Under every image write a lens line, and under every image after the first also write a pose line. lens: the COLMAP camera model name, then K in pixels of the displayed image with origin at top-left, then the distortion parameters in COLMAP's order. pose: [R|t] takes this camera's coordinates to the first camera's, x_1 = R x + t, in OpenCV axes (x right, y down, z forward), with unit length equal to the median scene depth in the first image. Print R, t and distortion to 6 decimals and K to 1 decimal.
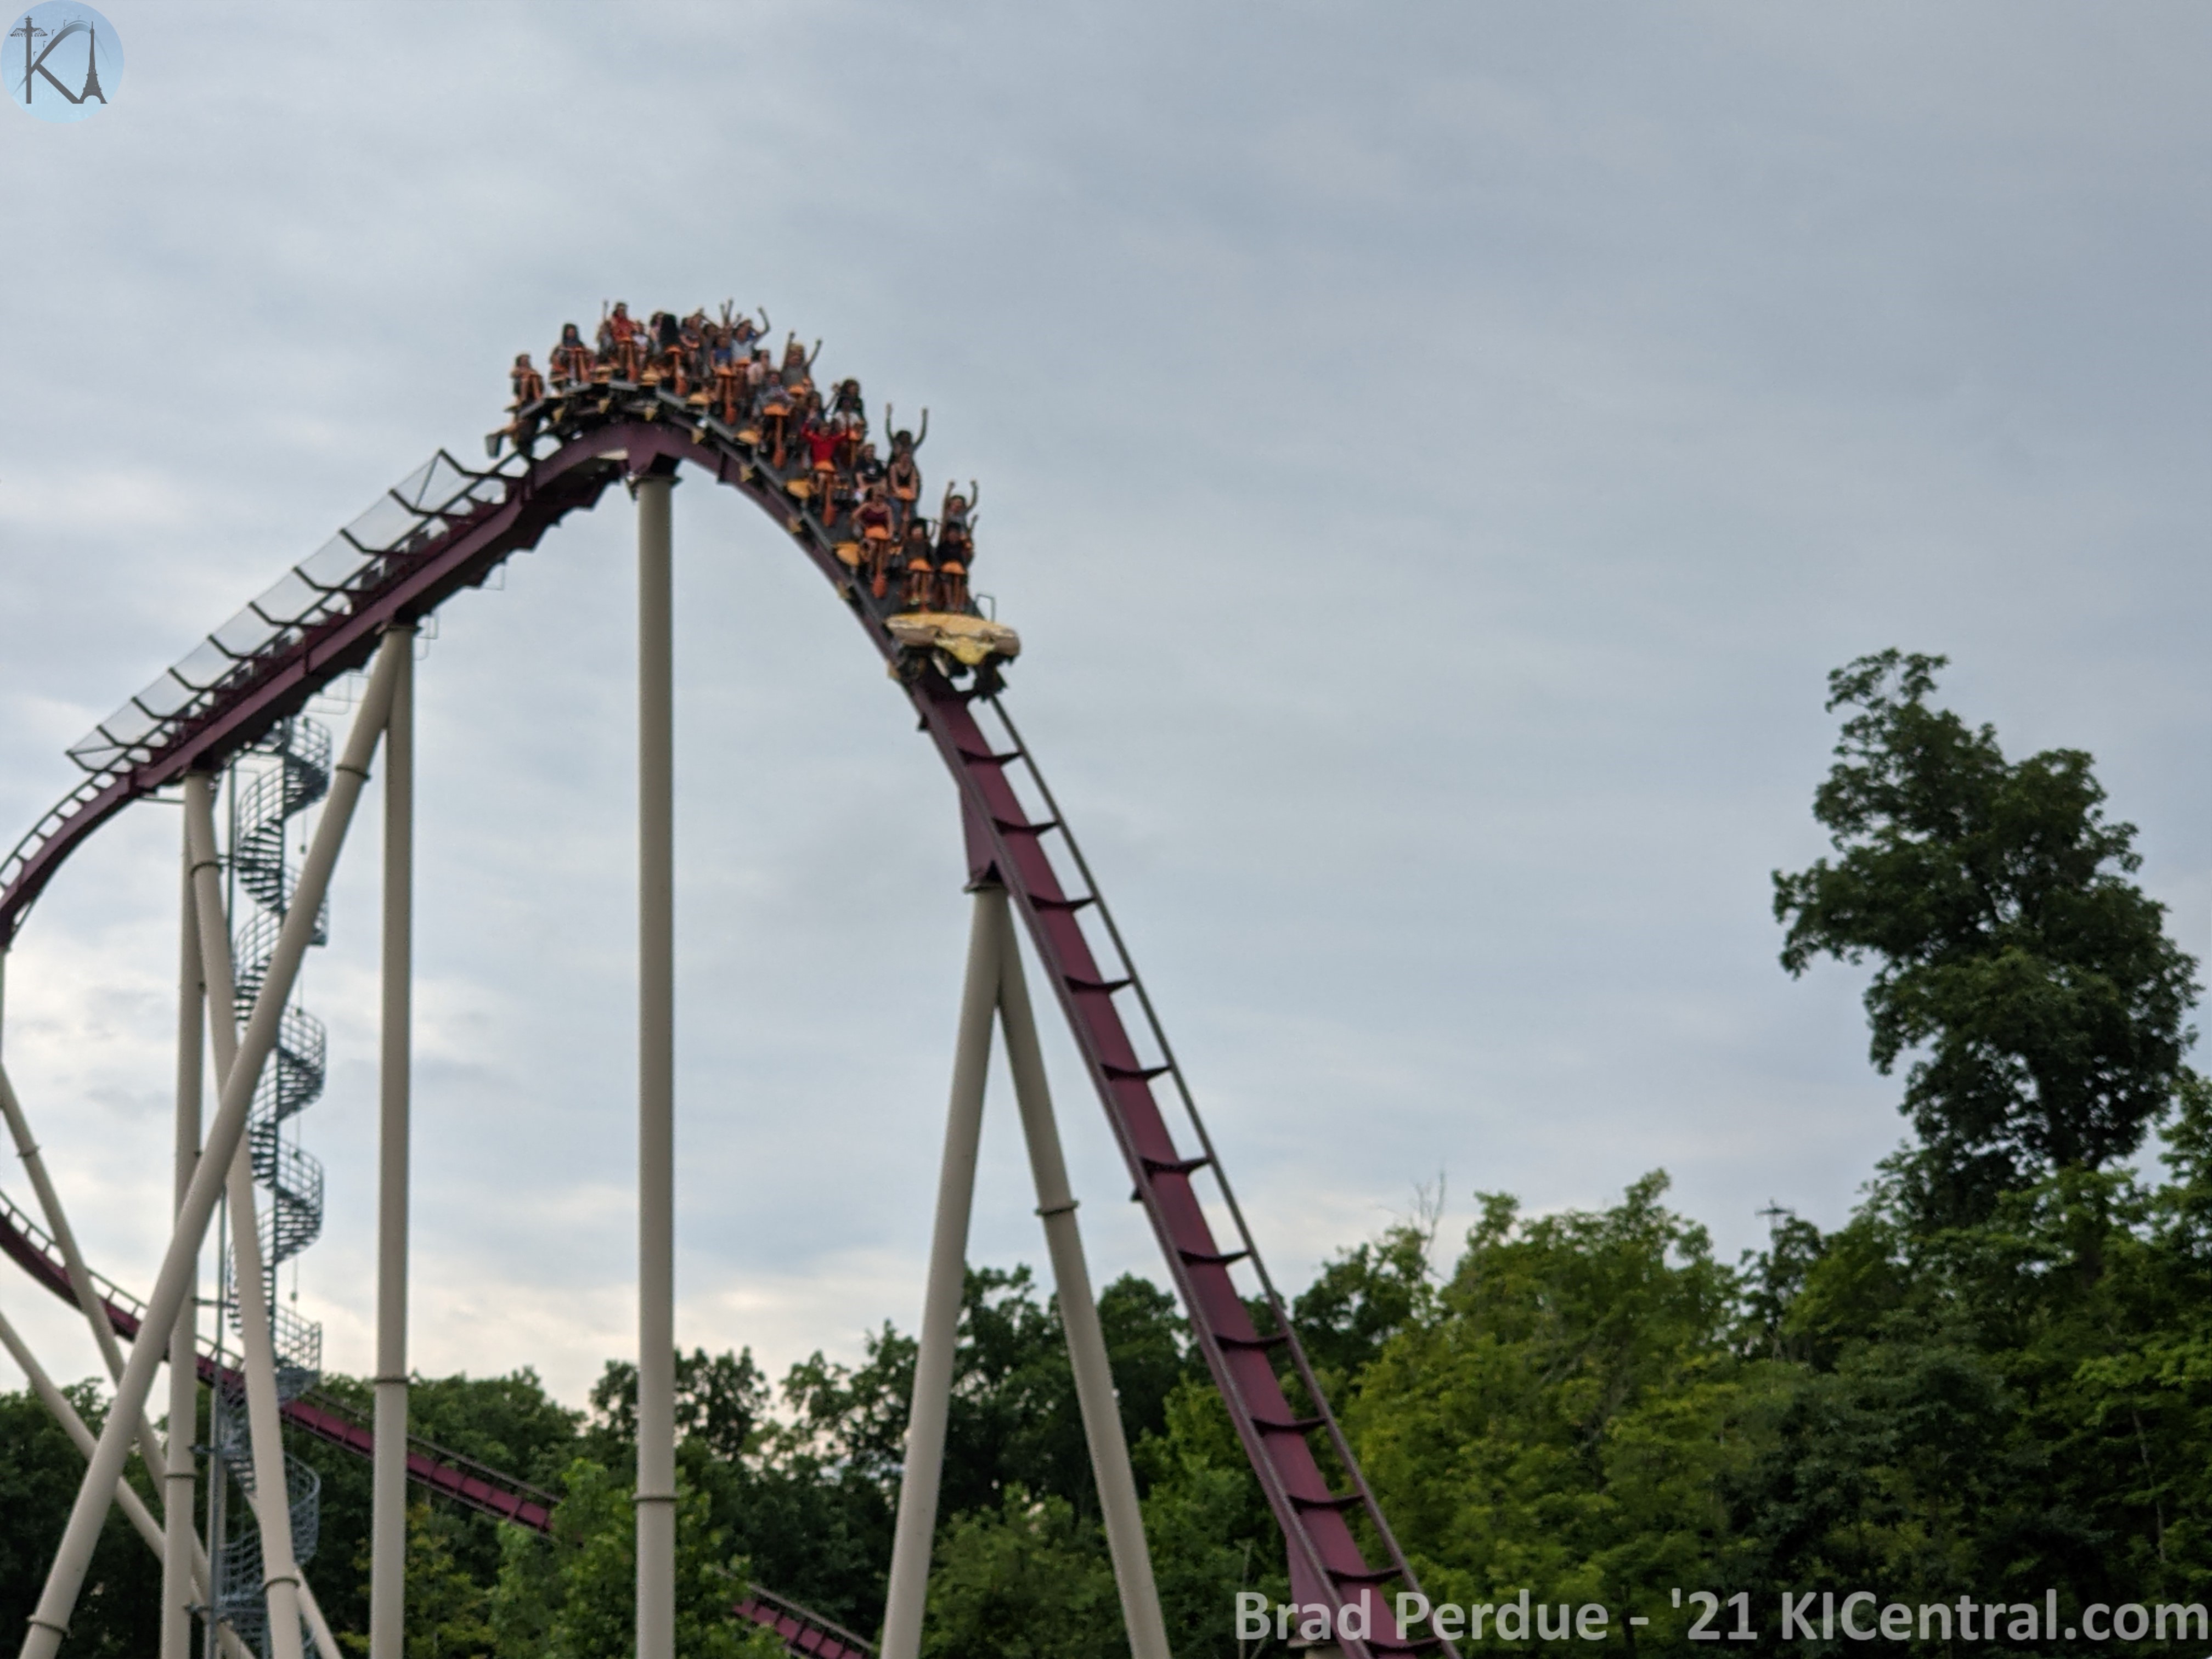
lens RADIAL K [[4818.2, 0, 1048.1], [0, 4818.2, 684.4], [0, 0, 1]] dist [0.122665, 0.220041]
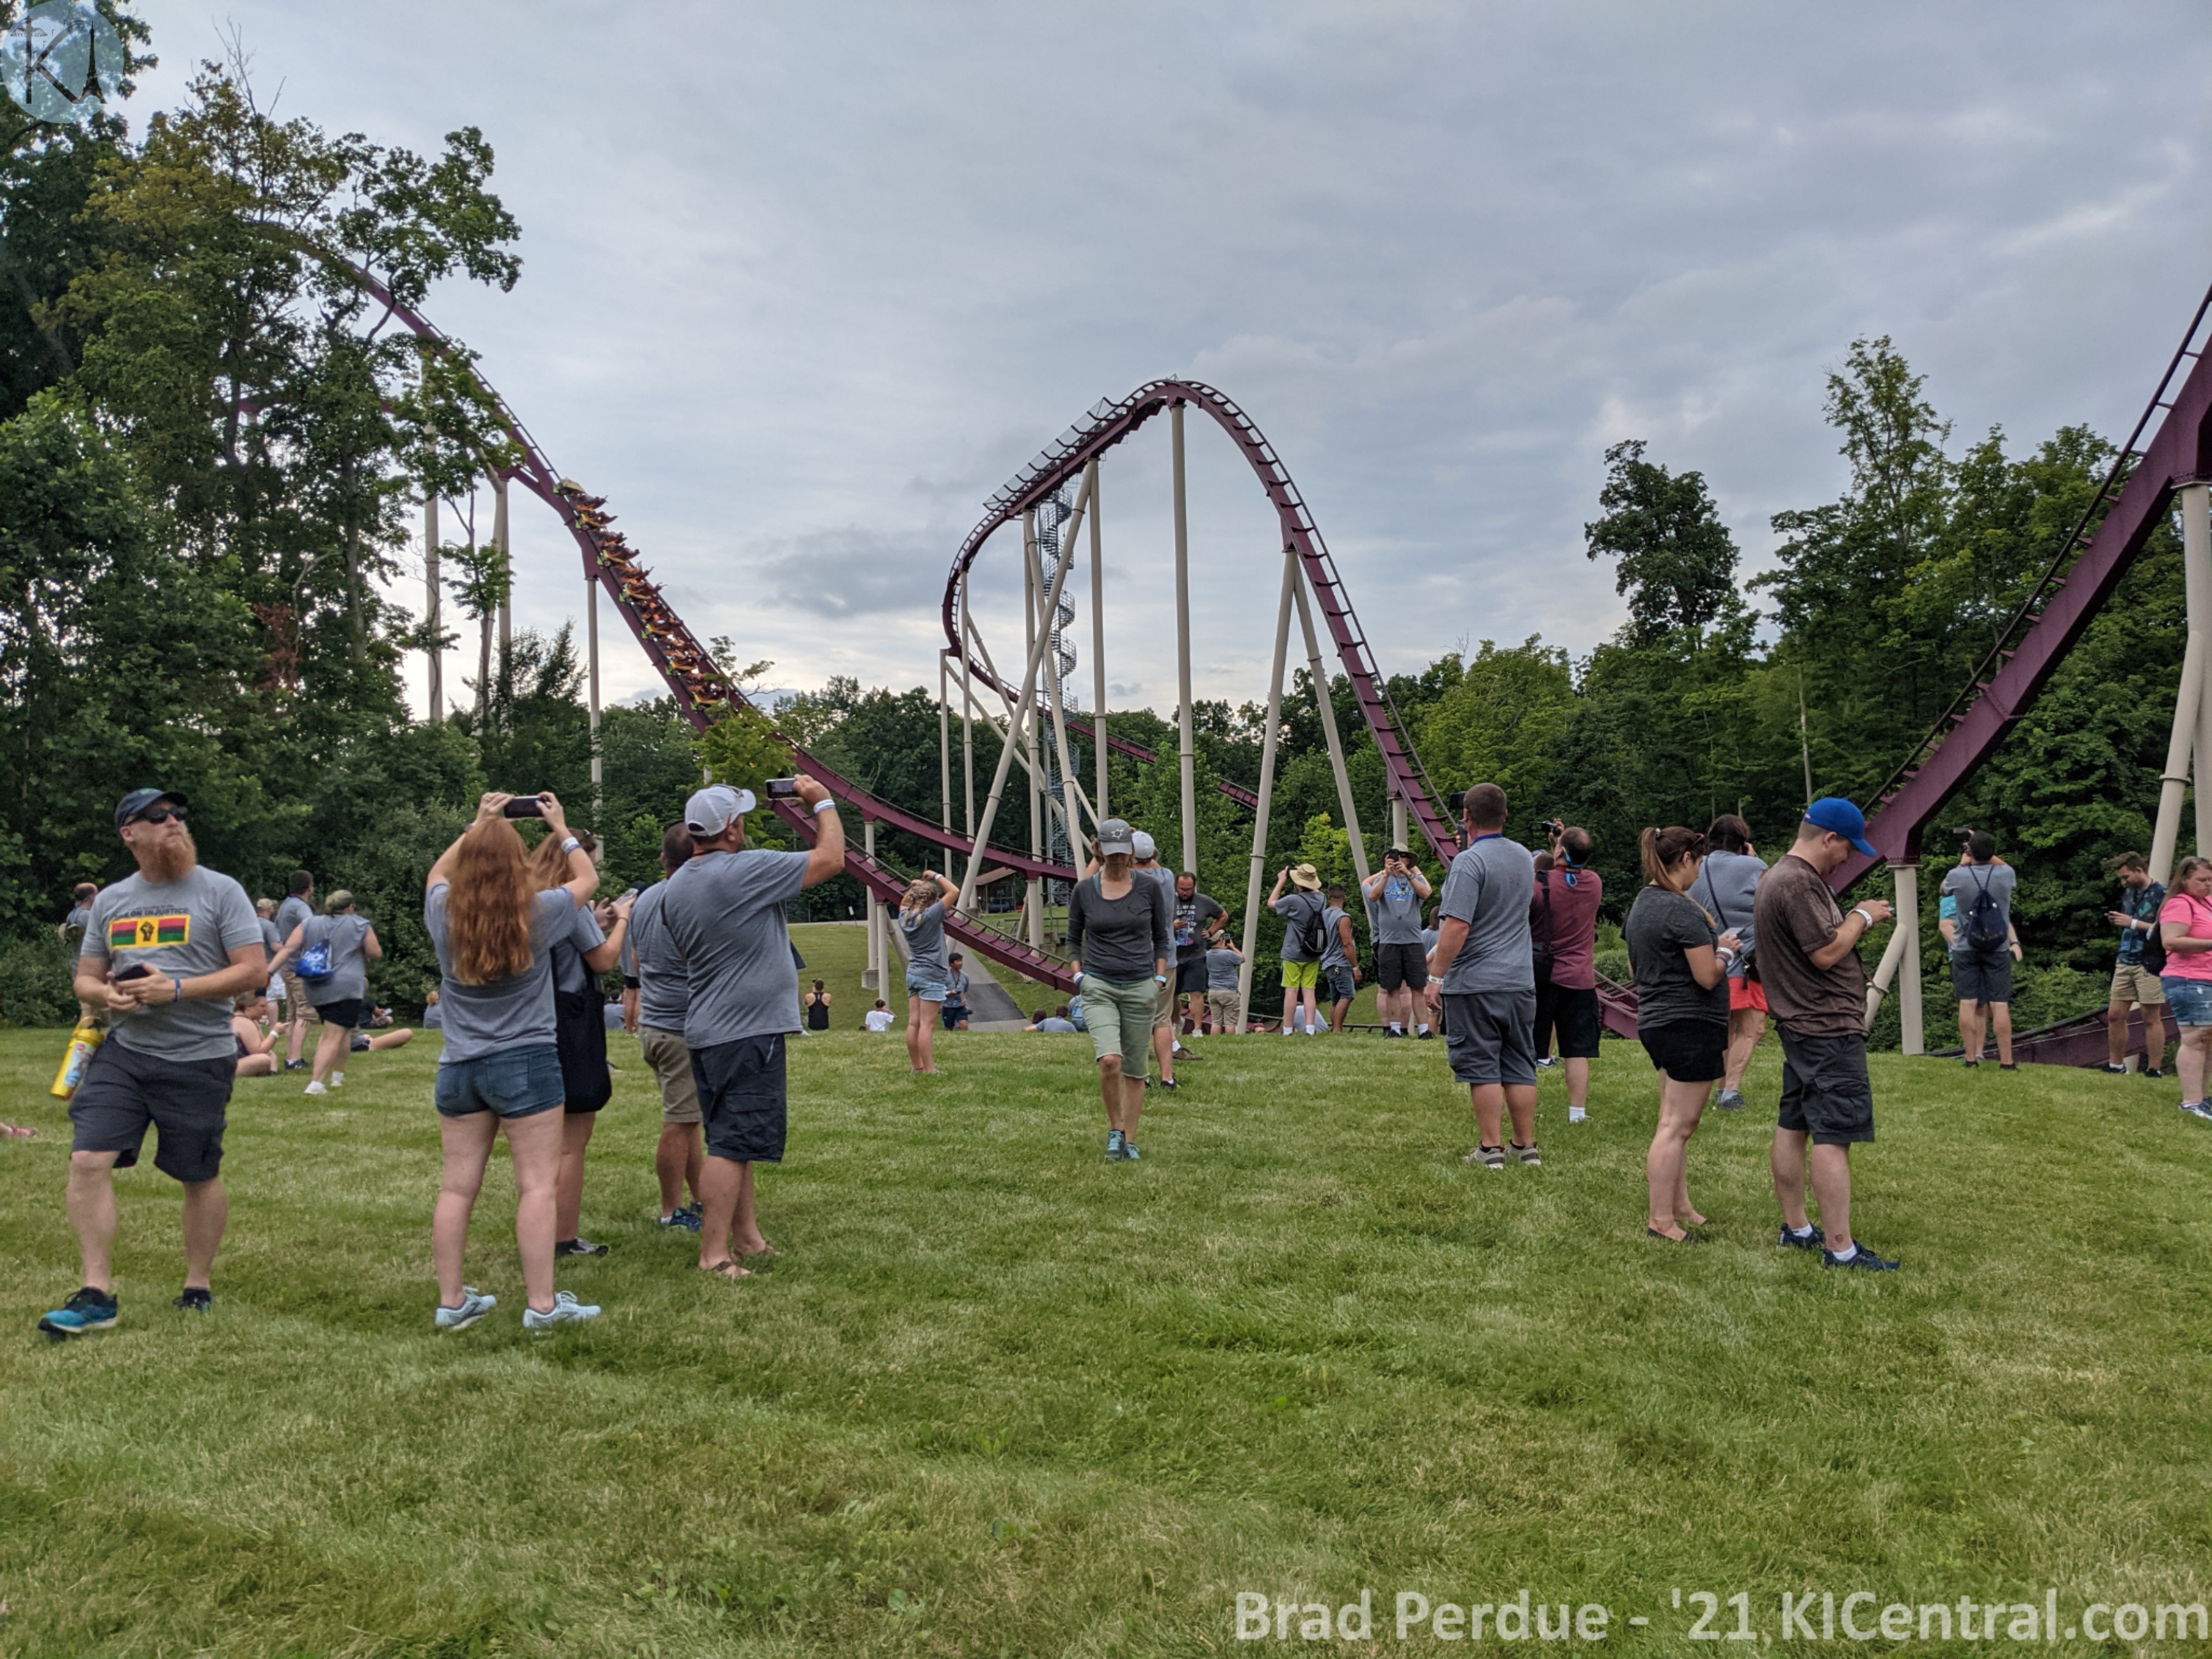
lens RADIAL K [[1904.6, 0, 1074.2], [0, 1904.6, 856.5], [0, 0, 1]] dist [0.098201, -0.159634]
pose [[0.987933, -0.010727, -0.154508, 0.028735], [0.045115, 0.974268, 0.220829, -0.032494], [0.148163, -0.225135, 0.962996, -0.156149]]
